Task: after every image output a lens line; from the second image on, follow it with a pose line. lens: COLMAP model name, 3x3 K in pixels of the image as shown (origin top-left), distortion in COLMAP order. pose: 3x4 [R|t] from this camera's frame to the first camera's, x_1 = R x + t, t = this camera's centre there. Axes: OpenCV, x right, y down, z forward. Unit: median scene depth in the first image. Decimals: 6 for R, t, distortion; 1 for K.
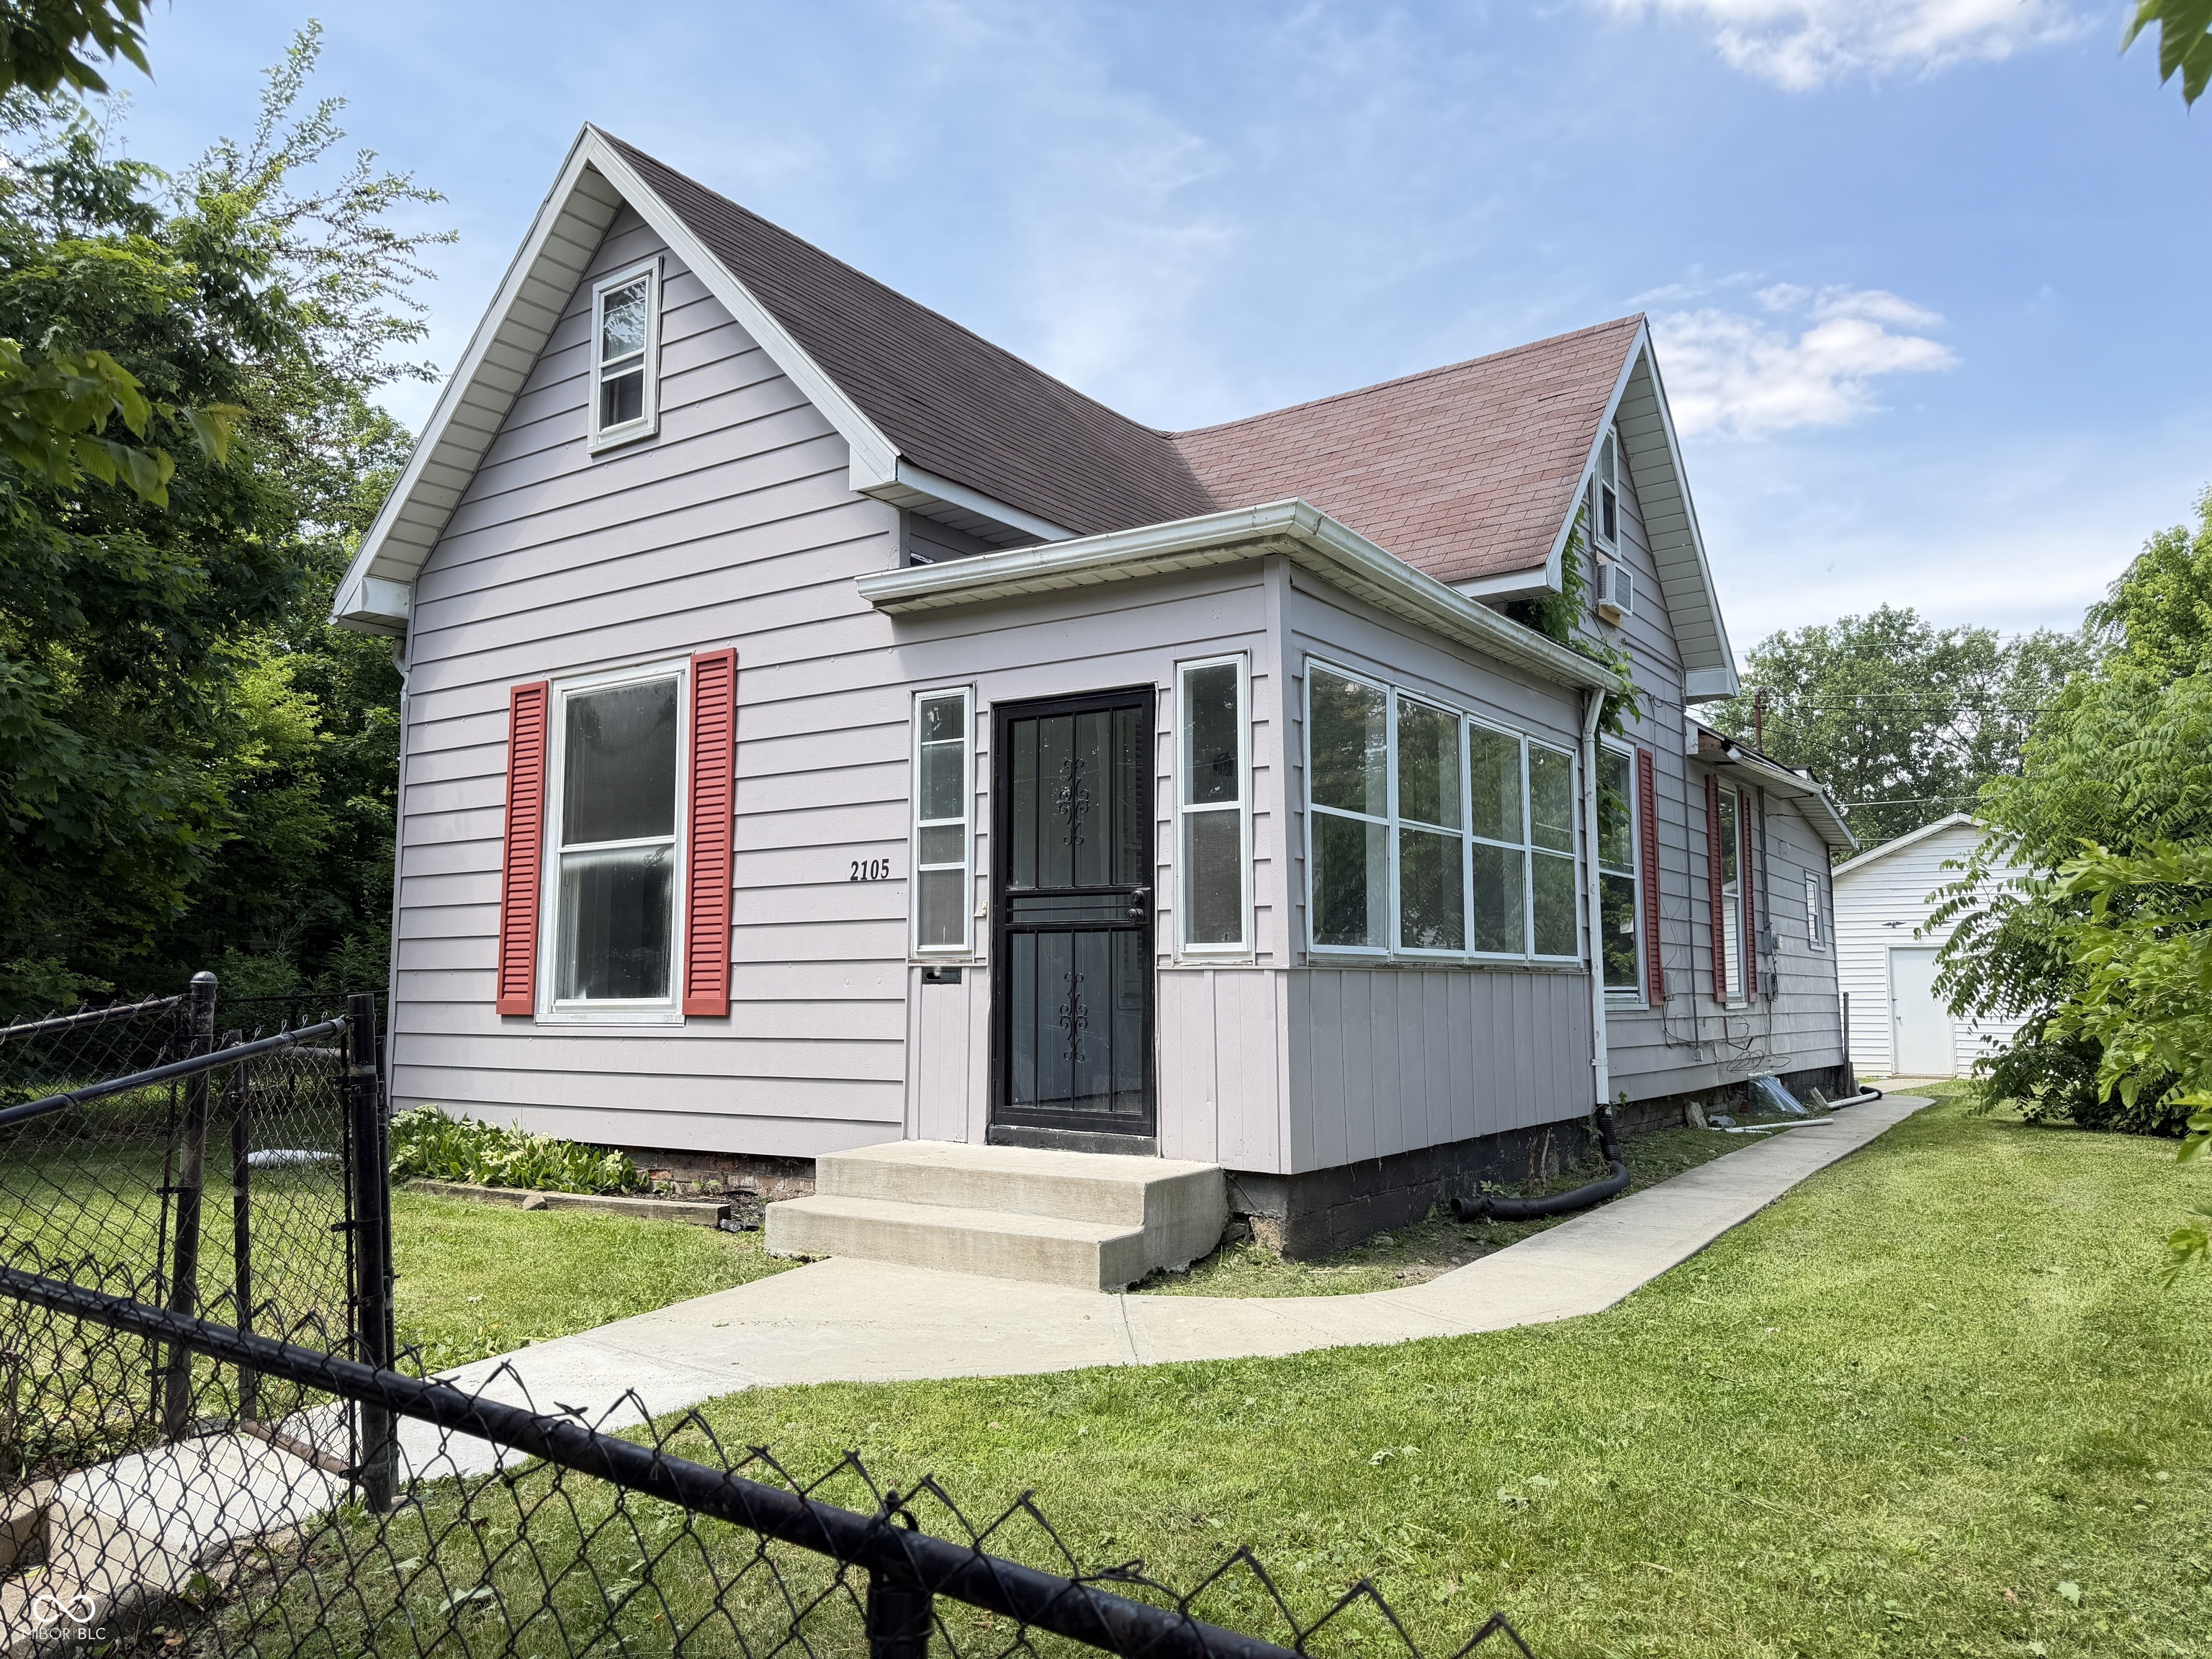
lens RADIAL K [[1580.1, 0, 1109.7], [0, 1580.1, 831.7], [0, 0, 1]] dist [0.044263, 0.000399]
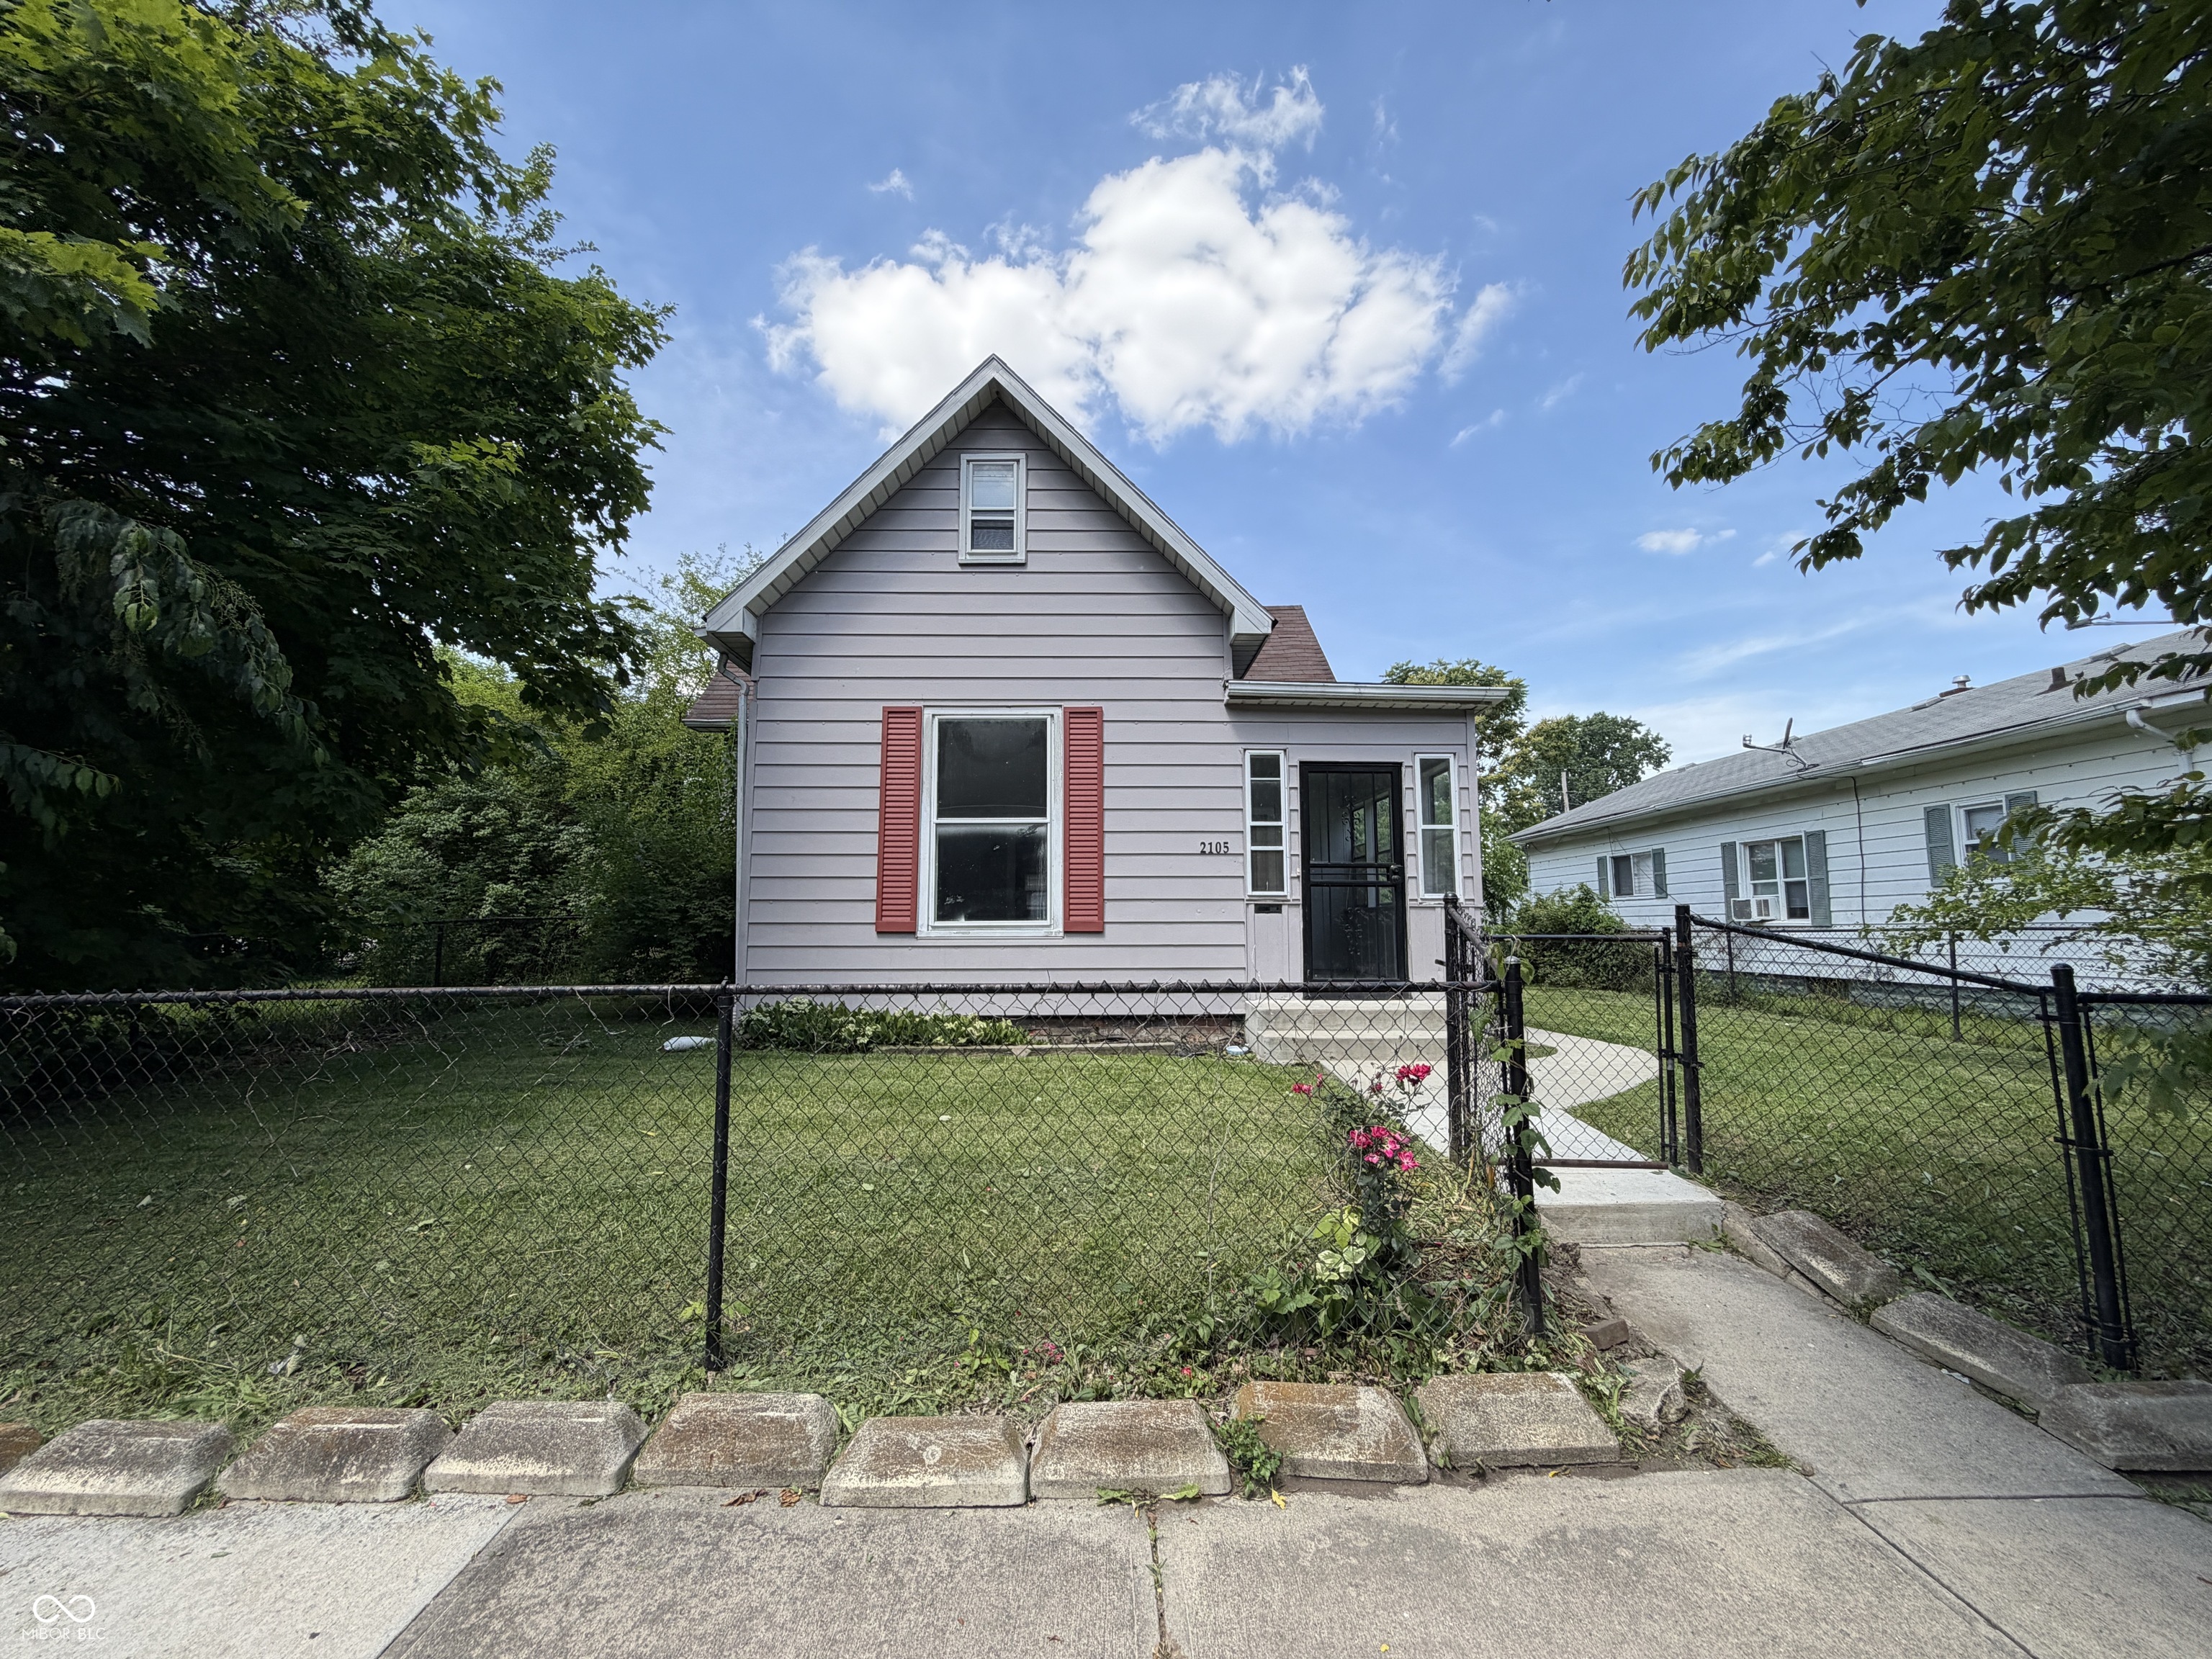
lens RADIAL K [[887.8, 0, 1104.6], [0, 887.8, 825.1], [0, 0, 1]] dist [-0.000714, 0.000000]
pose [[0.820328, 0.070253, 0.567561, -0.742103], [-0.060253, 0.997520, -0.036386, 0.038893], [-0.568710, -0.004348, 0.822527, 0.242491]]
